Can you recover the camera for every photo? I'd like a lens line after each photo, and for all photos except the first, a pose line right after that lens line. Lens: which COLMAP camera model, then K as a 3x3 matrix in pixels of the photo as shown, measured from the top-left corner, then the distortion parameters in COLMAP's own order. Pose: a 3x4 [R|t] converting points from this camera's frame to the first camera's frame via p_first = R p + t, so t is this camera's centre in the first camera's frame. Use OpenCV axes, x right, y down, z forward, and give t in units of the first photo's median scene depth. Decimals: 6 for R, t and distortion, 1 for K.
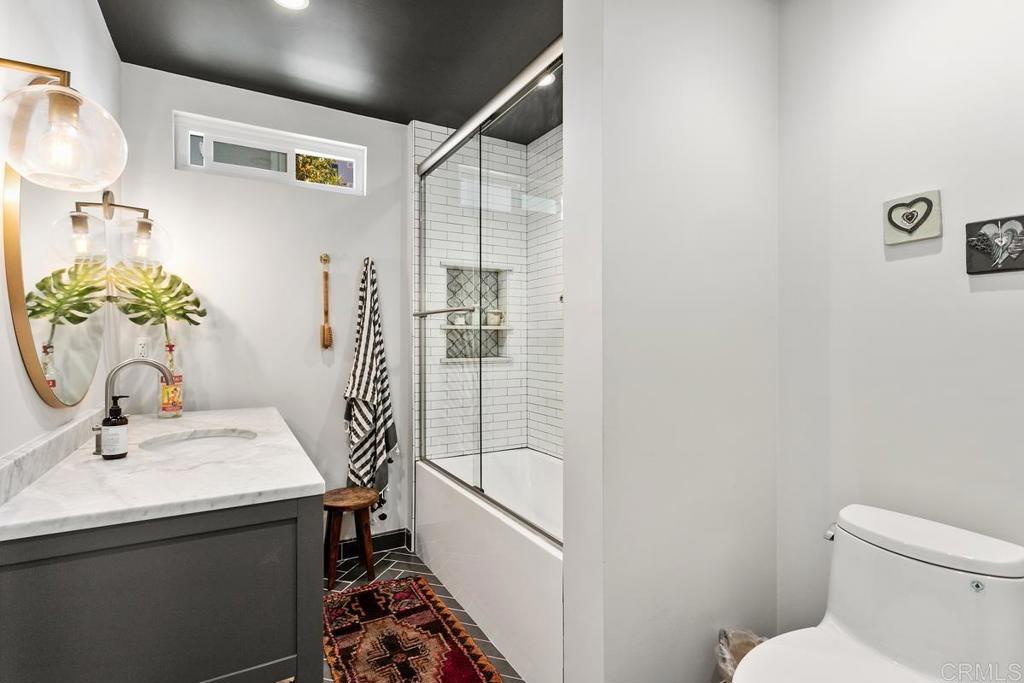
lens RADIAL K [[497.8, 0, 514.7], [0, 497.8, 338.4], [0, 0, 1]] dist [0.006766, -0.001287]
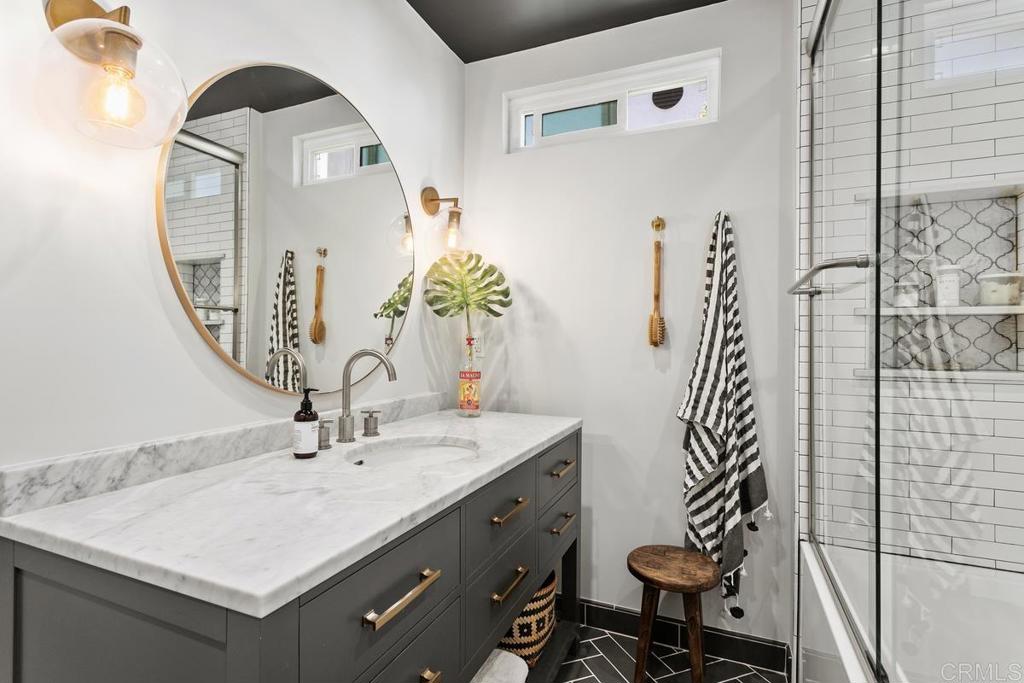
lens RADIAL K [[497.8, 0, 507.5], [0, 497.8, 338.7], [0, 0, 1]] dist [0.006766, -0.001287]
pose [[0.597453, 0.000583, -0.801904, 0.072564], [-0.007760, 0.999957, -0.005055, 0.013959], [0.801866, 0.009243, 0.597432, 0.384990]]
